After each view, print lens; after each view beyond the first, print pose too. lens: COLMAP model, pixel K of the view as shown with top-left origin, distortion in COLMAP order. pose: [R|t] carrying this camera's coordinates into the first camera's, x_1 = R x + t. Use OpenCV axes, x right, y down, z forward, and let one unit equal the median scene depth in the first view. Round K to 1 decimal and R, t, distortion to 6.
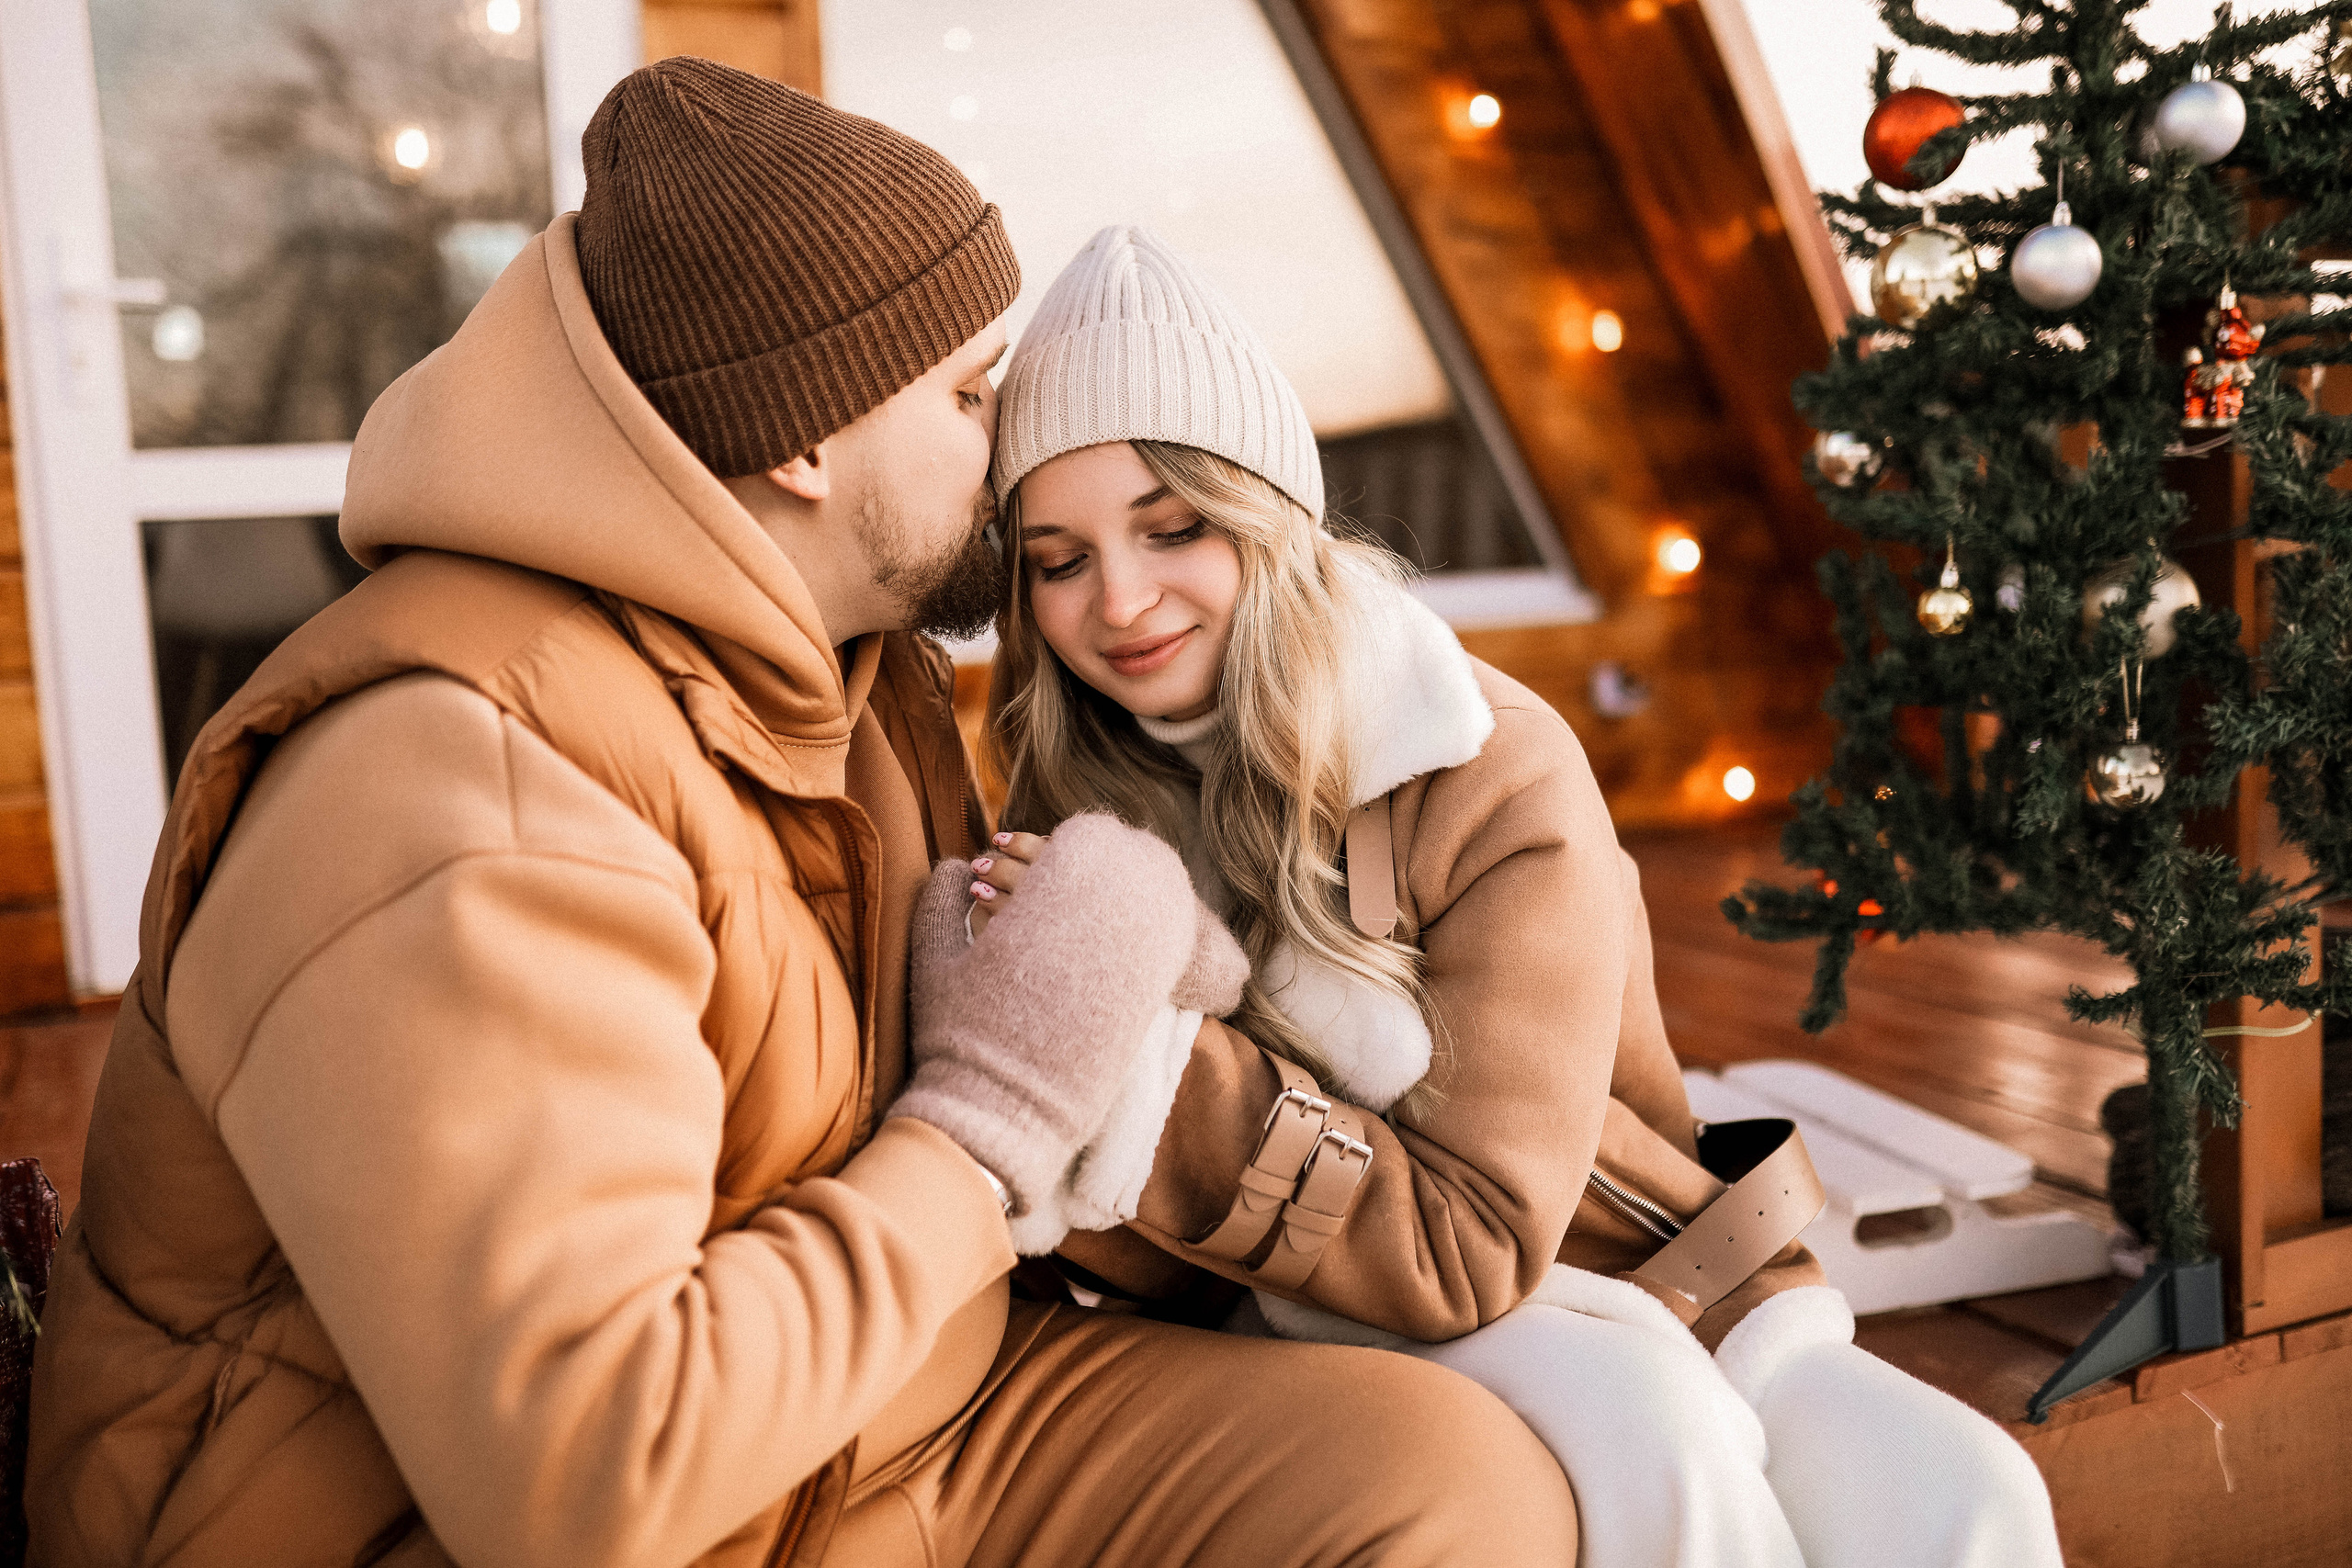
lens RADIAL K [[2234.4, 0, 1174.4], [0, 2234.4, 735.5], [0, 0, 1]] dist [-0.064347, 0.100505]
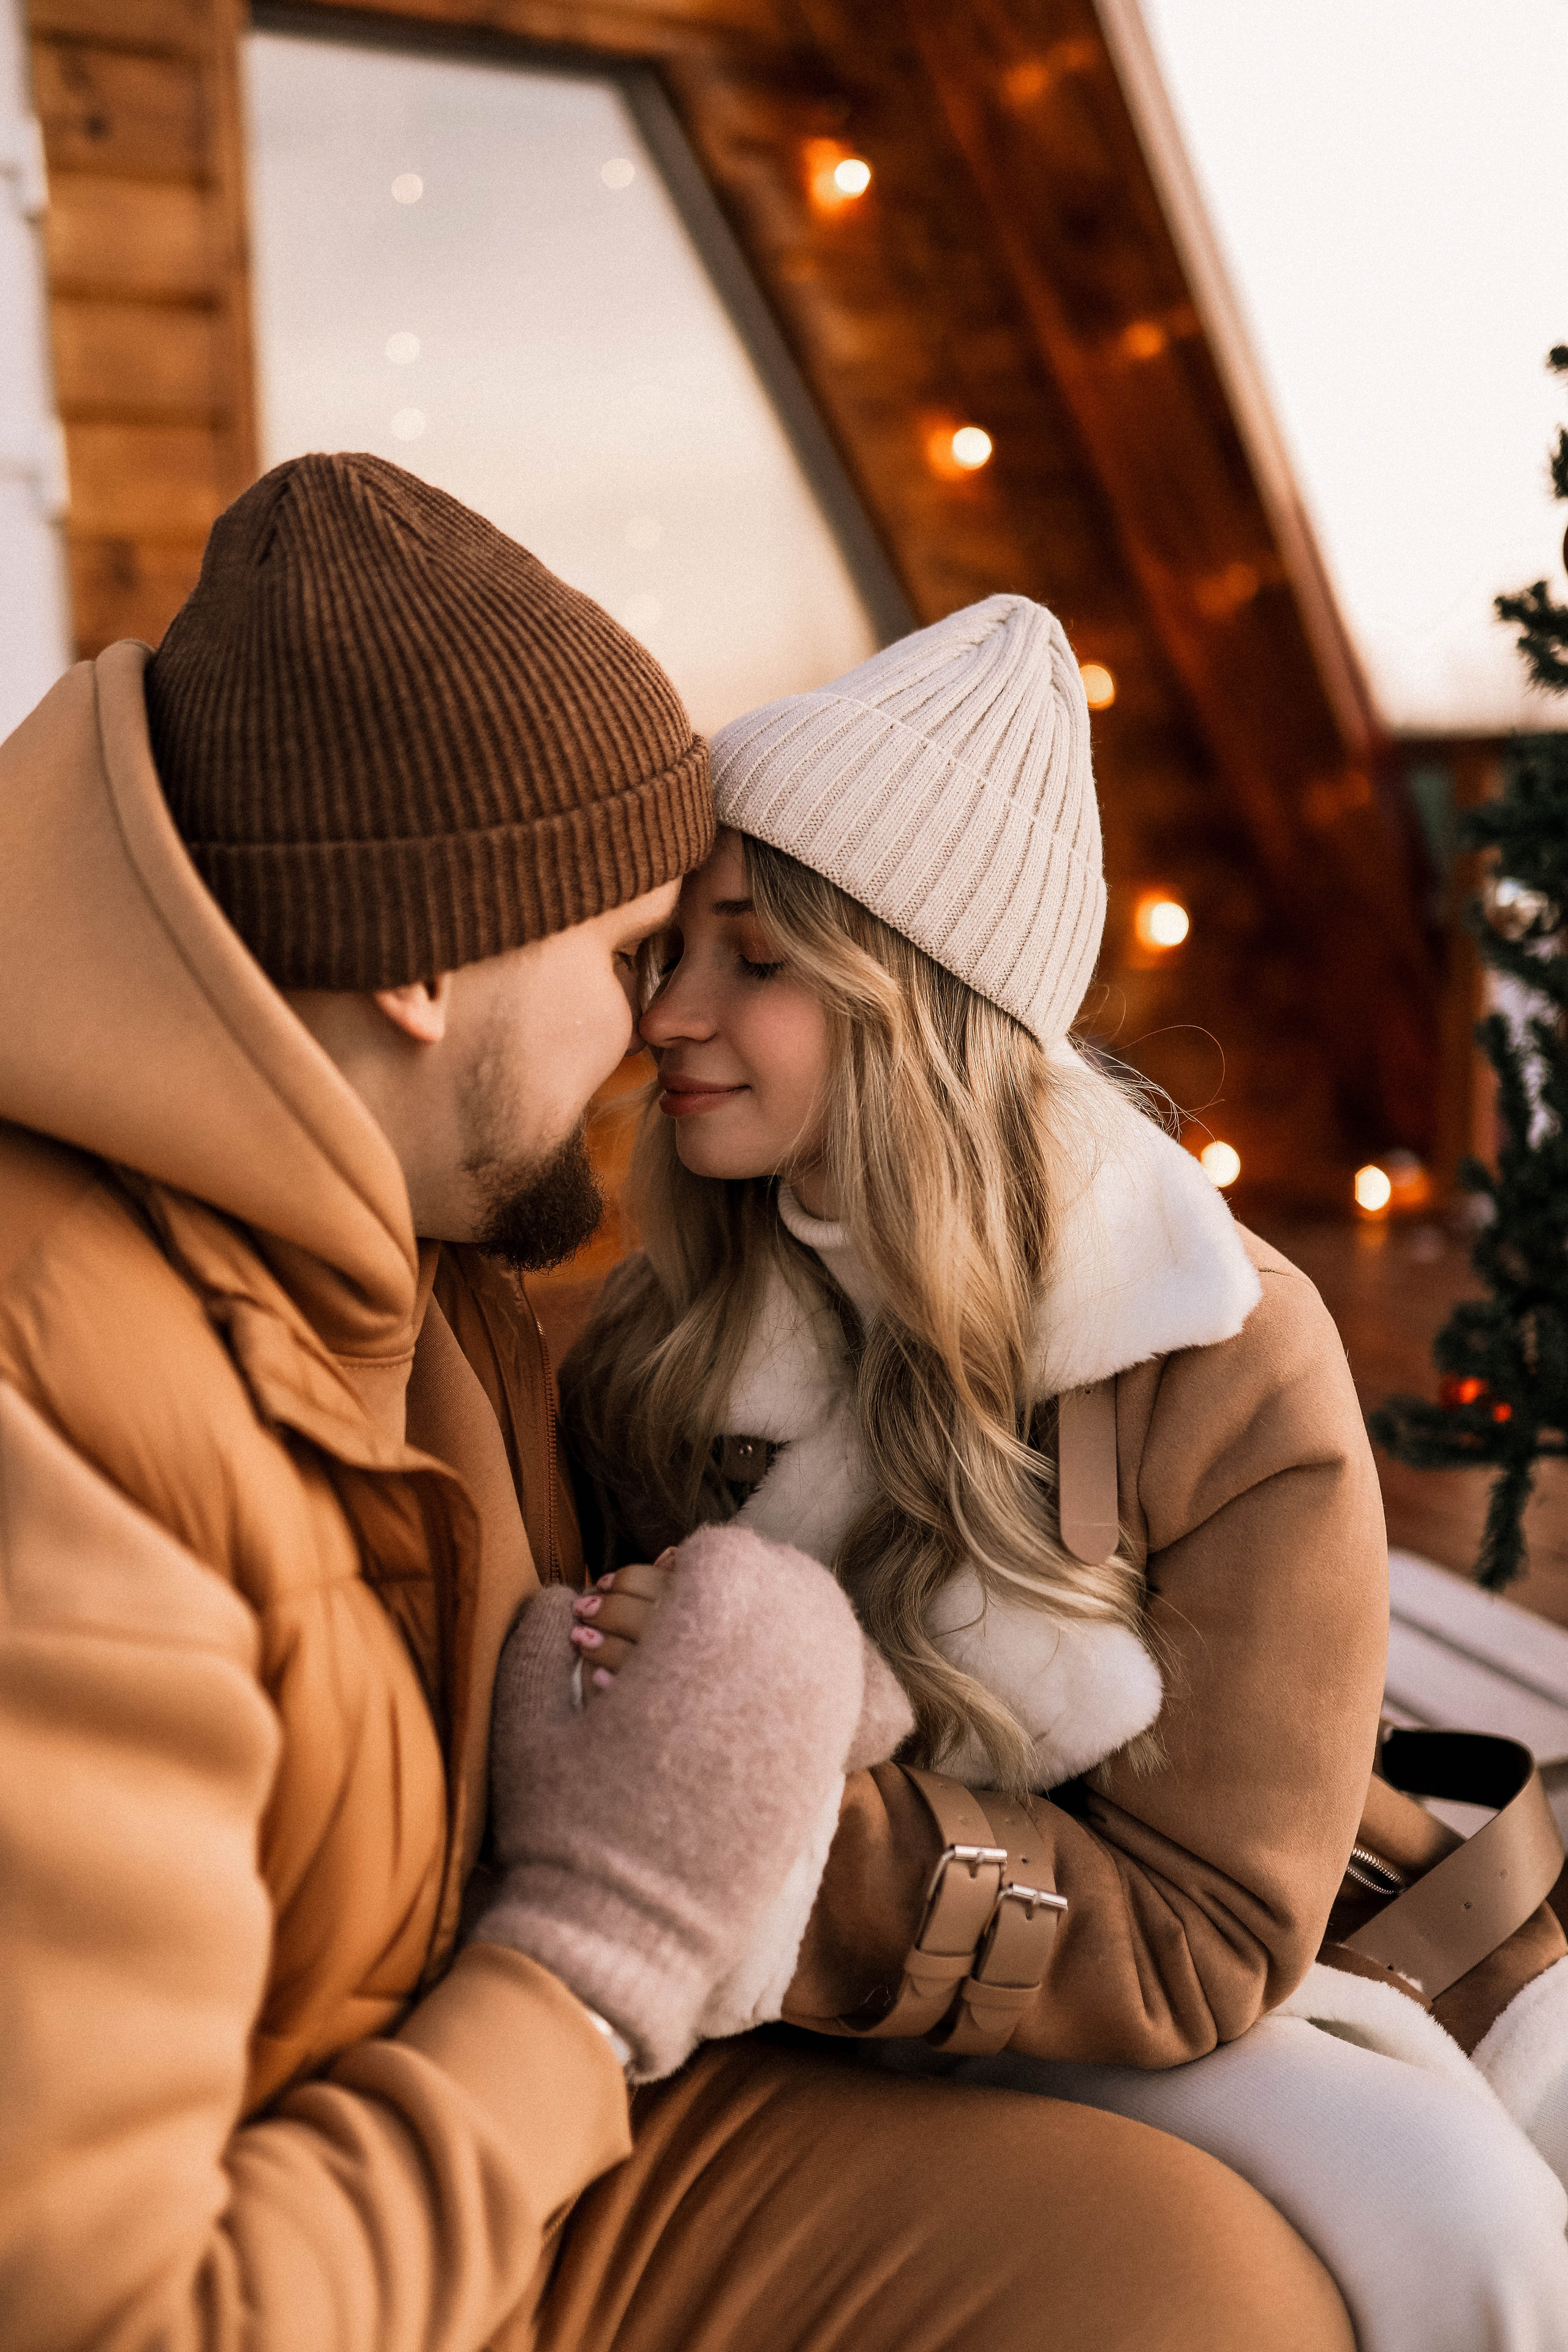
lens RADIAL K [[2234.6, 0, 794.8], [0, 2234.6, 1163.8], [0, 0, 1]] dist [-0.064347, 0.100505]
pose [[0.967432, 0.206383, 0.146567, -0.146318], [-0.185820, 0.972204, -0.142447, 0.018401], [-0.171891, 0.110572, 0.978891, 0.251785]]
